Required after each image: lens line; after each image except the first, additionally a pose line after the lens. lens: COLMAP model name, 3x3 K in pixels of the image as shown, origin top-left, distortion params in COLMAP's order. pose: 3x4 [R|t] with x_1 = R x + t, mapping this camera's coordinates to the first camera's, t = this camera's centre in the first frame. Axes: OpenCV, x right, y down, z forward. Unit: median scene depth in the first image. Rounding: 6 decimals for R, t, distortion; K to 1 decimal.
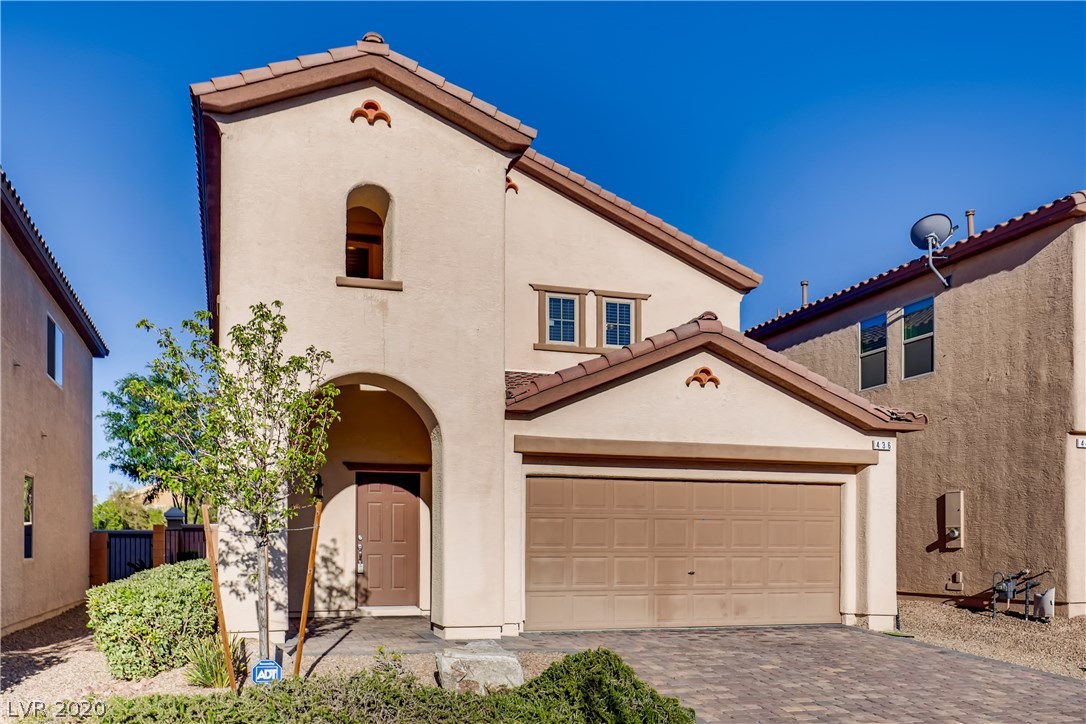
lens RADIAL K [[906.9, 0, 541.6], [0, 906.9, 380.0], [0, 0, 1]] dist [0.000418, 0.001291]
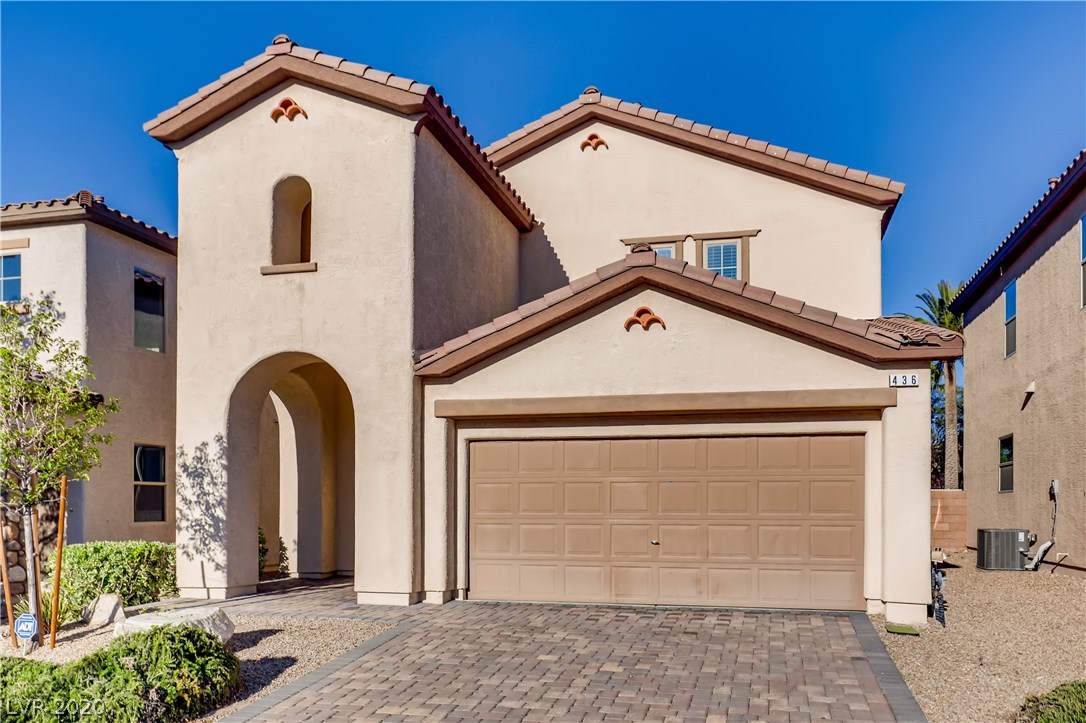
lens RADIAL K [[850.2, 0, 615.9], [0, 850.2, 362.8], [0, 0, 1]] dist [0.005183, 0.002250]
pose [[0.861692, -0.087392, -0.499849, 0.557242], [0.093416, 0.995542, -0.013016, 0.046706], [0.498758, -0.035479, 0.866015, 0.276944]]
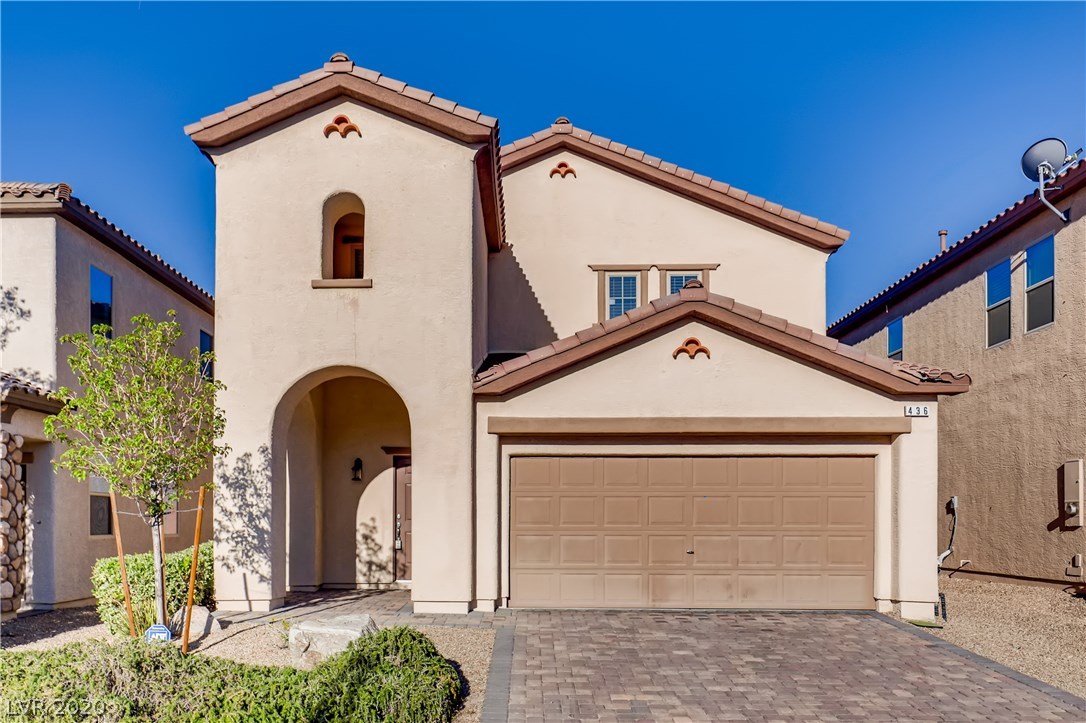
lens RADIAL K [[881.7, 0, 543.0], [0, 881.7, 361.5], [0, 0, 1]] dist [0.003293, 0.001479]
pose [[0.944706, -0.059959, -0.322390, 0.329419], [0.059992, 0.998150, -0.009843, 0.010533], [0.322384, -0.010042, 0.946556, 0.066146]]
